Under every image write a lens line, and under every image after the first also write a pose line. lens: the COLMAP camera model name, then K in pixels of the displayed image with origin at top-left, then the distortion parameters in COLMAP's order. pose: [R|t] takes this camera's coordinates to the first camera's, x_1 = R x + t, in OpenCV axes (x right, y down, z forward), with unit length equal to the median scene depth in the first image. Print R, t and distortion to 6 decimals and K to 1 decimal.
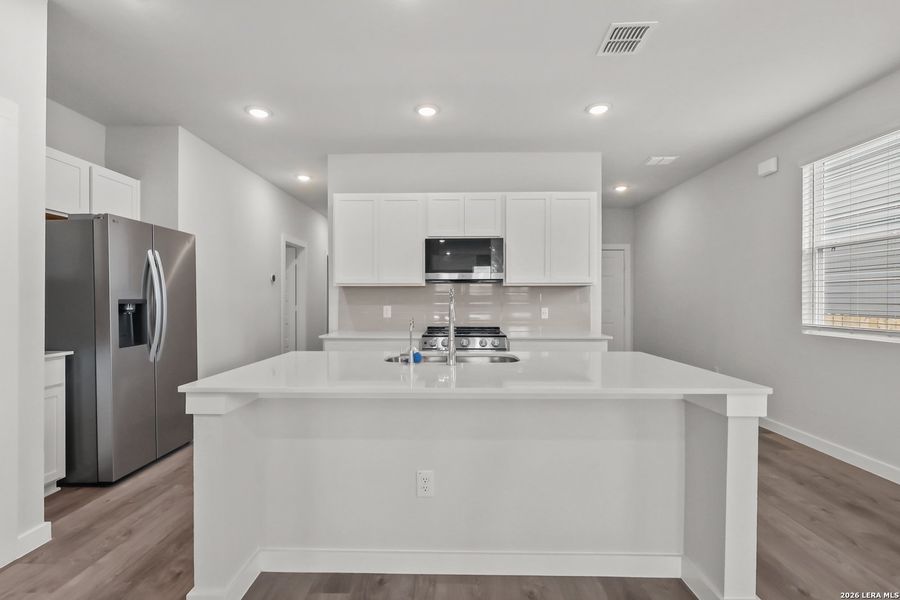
lens RADIAL K [[415.2, 0, 450.6], [0, 415.2, 300.8], [0, 0, 1]] dist [-0.004765, 0.002101]
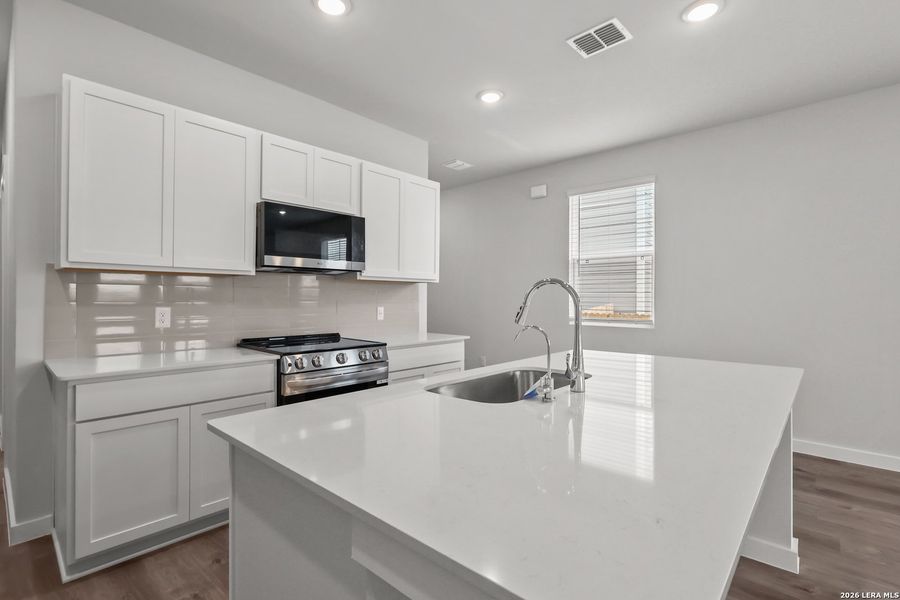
lens RADIAL K [[415.2, 0, 445.1], [0, 415.2, 295.9], [0, 0, 1]] dist [-0.004765, 0.002101]
pose [[0.668997, 0.004468, 0.743252, -0.339391], [-0.004198, 0.999989, -0.002233, -0.004444], [-0.743253, -0.001626, 0.669008, 0.361892]]
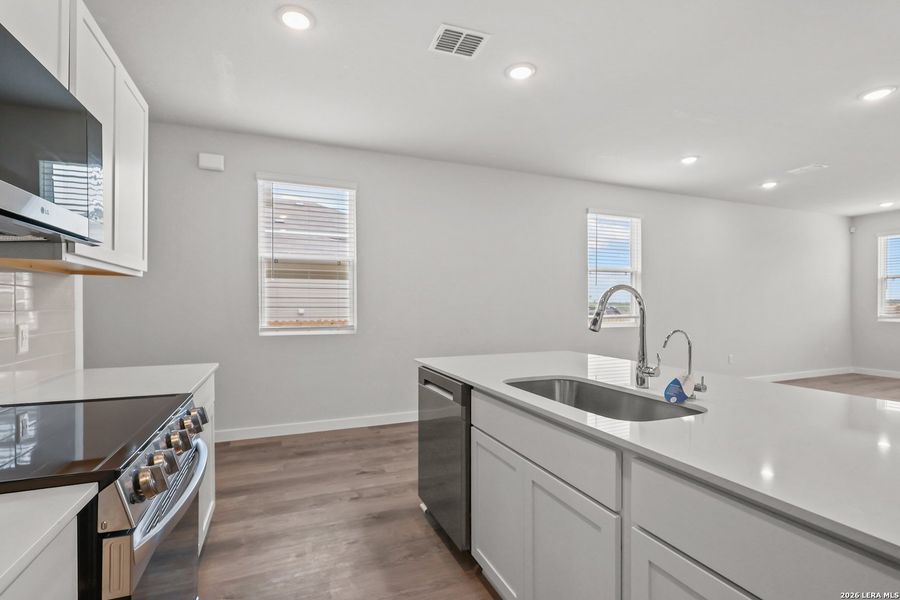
lens RADIAL K [[415.2, 0, 451.6], [0, 415.2, 306.4], [0, 0, 1]] dist [-0.004765, 0.002101]
pose [[-0.385886, -0.006877, 0.922521, -0.294589], [0.000542, 0.999970, 0.007681, -0.003891], [-0.922546, 0.003464, -0.385870, 0.837479]]
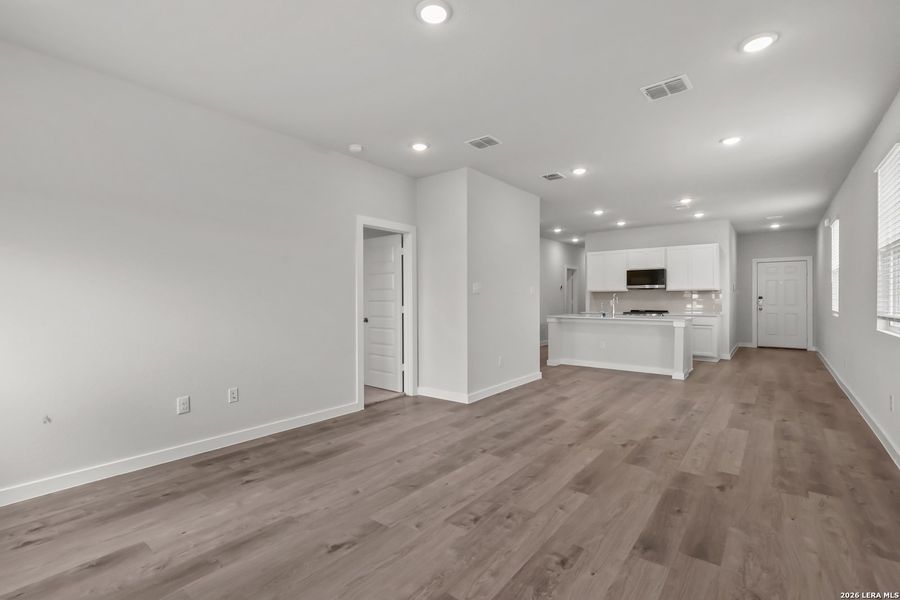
lens RADIAL K [[415.2, 0, 447.6], [0, 415.2, 299.1], [0, 0, 1]] dist [-0.004765, 0.002101]
pose [[0.792127, 0.002845, -0.610349, 0.528010], [-0.001753, 0.999996, 0.002387, 0.001741], [0.610353, -0.000821, 0.792129, -1.343649]]
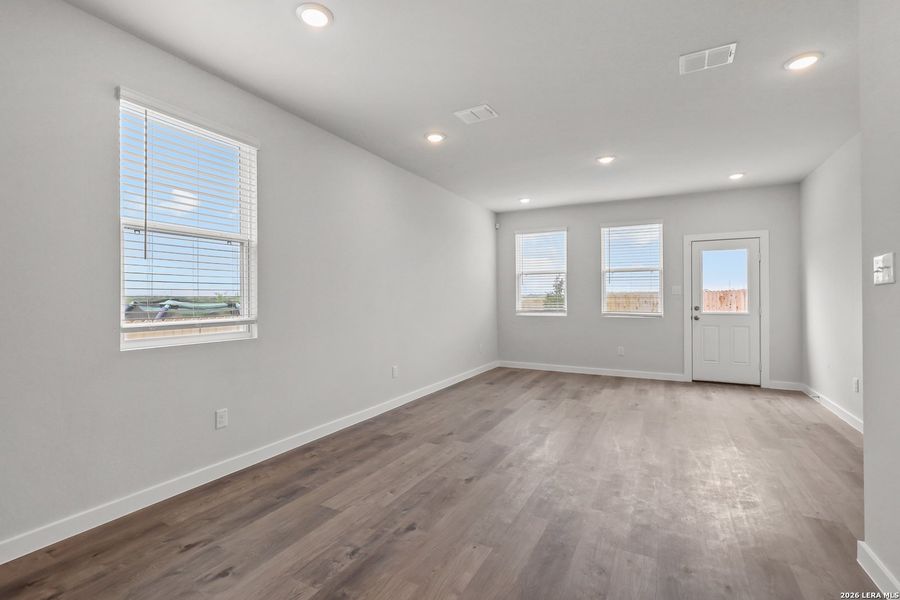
lens RADIAL K [[415.2, 0, 455.6], [0, 415.2, 299.1], [0, 0, 1]] dist [-0.004765, 0.002101]
pose [[-0.896736, 0.003940, 0.442549, 0.050580], [0.004596, 0.999989, 0.000410, 0.001140], [-0.442543, 0.002402, -0.896744, 0.266031]]
